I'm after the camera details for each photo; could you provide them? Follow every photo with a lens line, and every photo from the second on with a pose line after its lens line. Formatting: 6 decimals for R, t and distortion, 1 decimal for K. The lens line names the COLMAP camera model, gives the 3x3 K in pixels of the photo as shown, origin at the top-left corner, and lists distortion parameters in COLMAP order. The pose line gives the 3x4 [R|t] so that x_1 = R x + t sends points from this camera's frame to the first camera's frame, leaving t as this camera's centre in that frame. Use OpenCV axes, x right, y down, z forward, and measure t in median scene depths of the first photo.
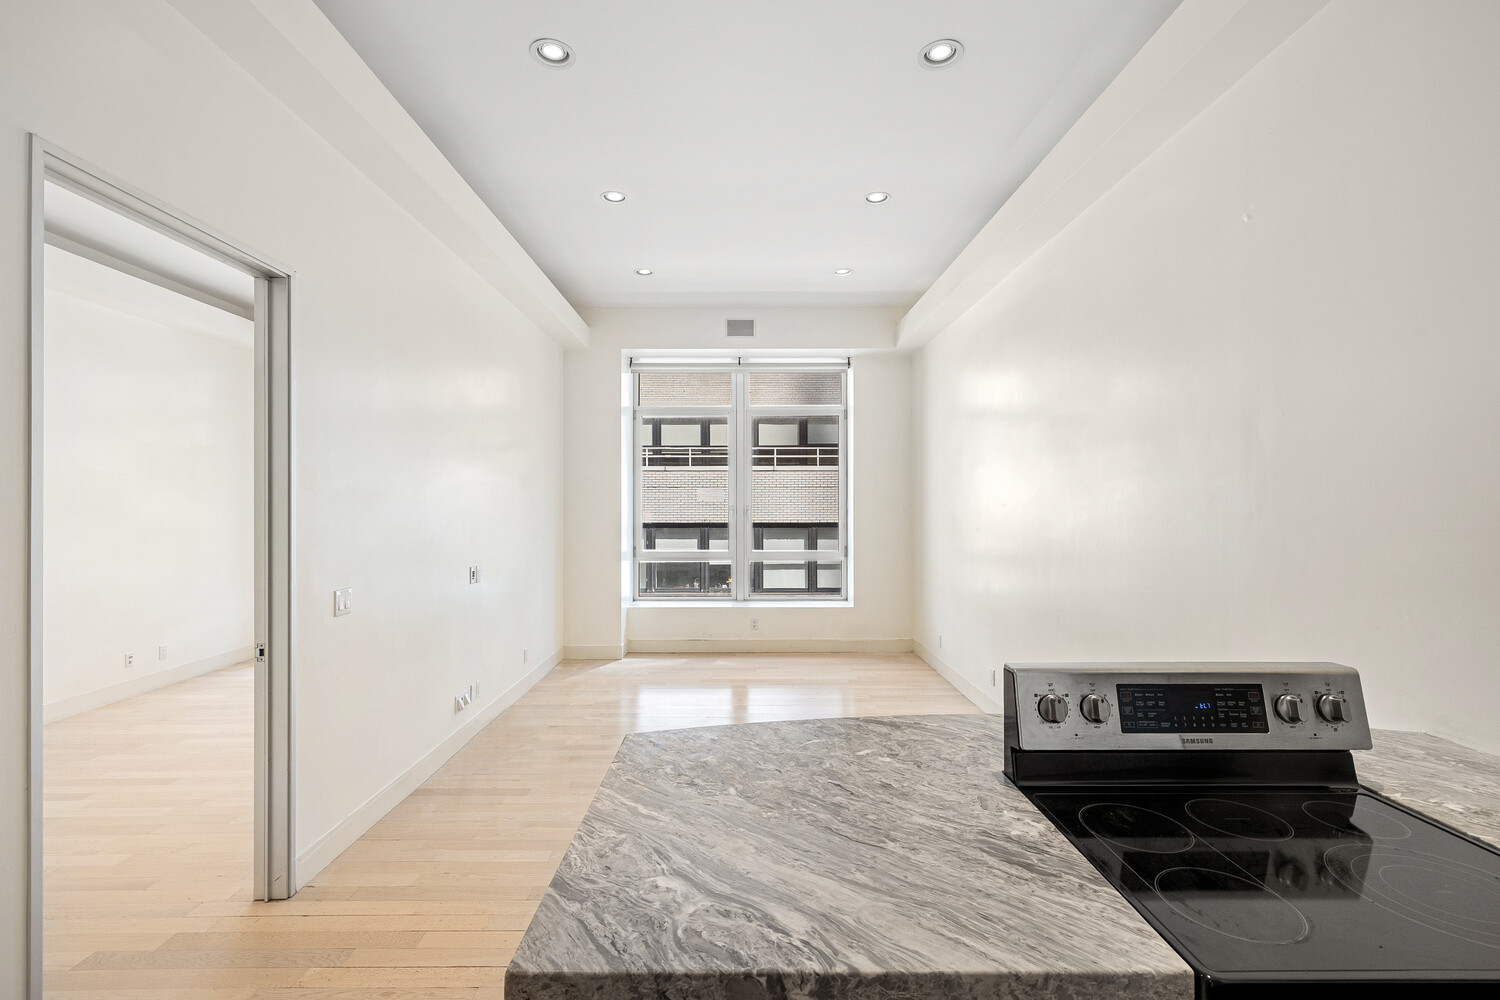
lens RADIAL K [[637.5, 0, 750.0], [0, 637.5, 500.0], [0, 0, 1]] dist [-0.000695, -0.000103]
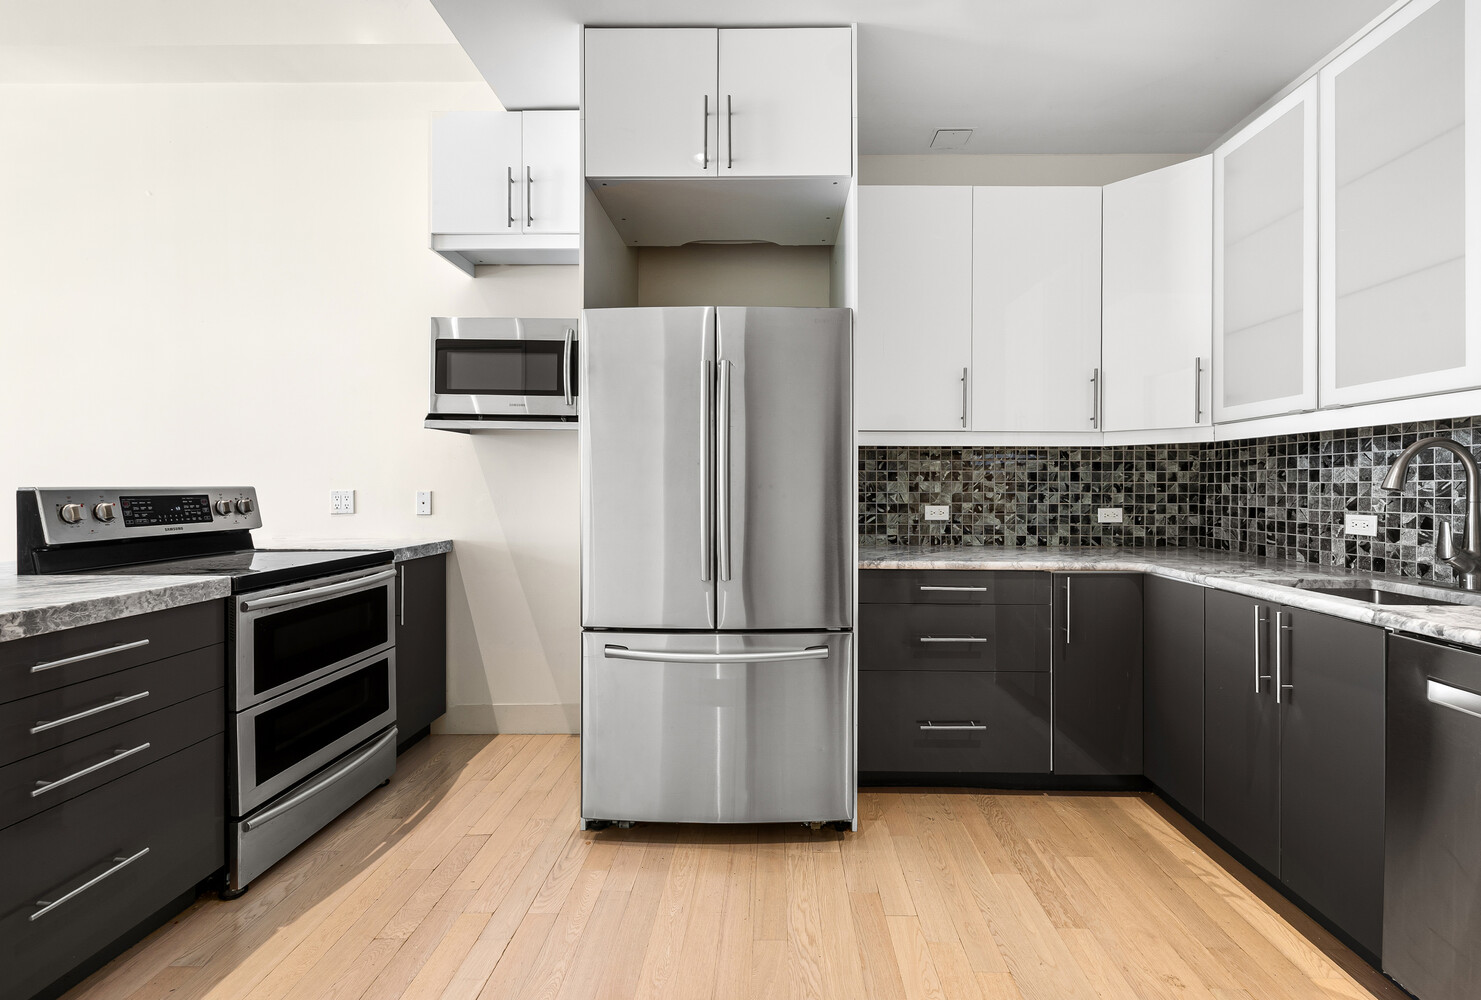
lens RADIAL K [[641.5, 0, 760.3], [0, 641.5, 492.5], [0, 0, 1]] dist [0.000517, 0.000087]
pose [[0.028465, -0.006211, 0.999576, -0.863247], [-0.009483, 0.999934, 0.006484, 0.258672], [-0.999550, -0.009664, 0.028404, -0.517465]]
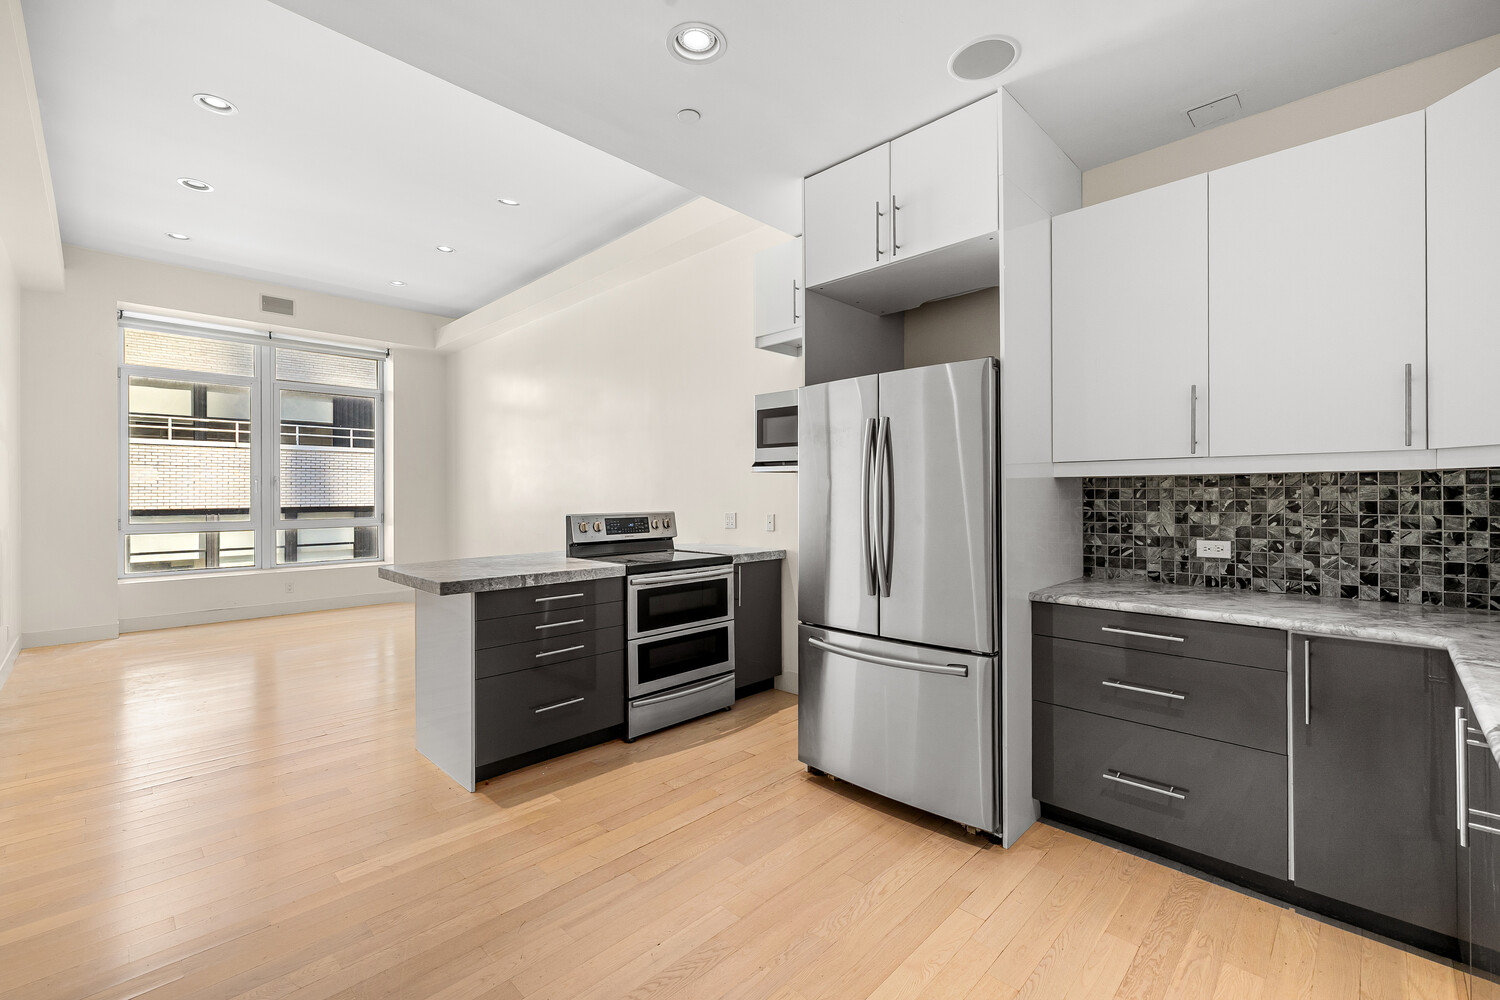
lens RADIAL K [[637.5, 0, 750.0], [0, 637.5, 500.0], [0, 0, 1]] dist [-0.000695, -0.000103]
pose [[0.715163, -0.005040, 0.698939, -0.911248], [-0.003177, 0.999940, 0.010462, 0.180058], [-0.698950, -0.009702, 0.715104, -1.424721]]
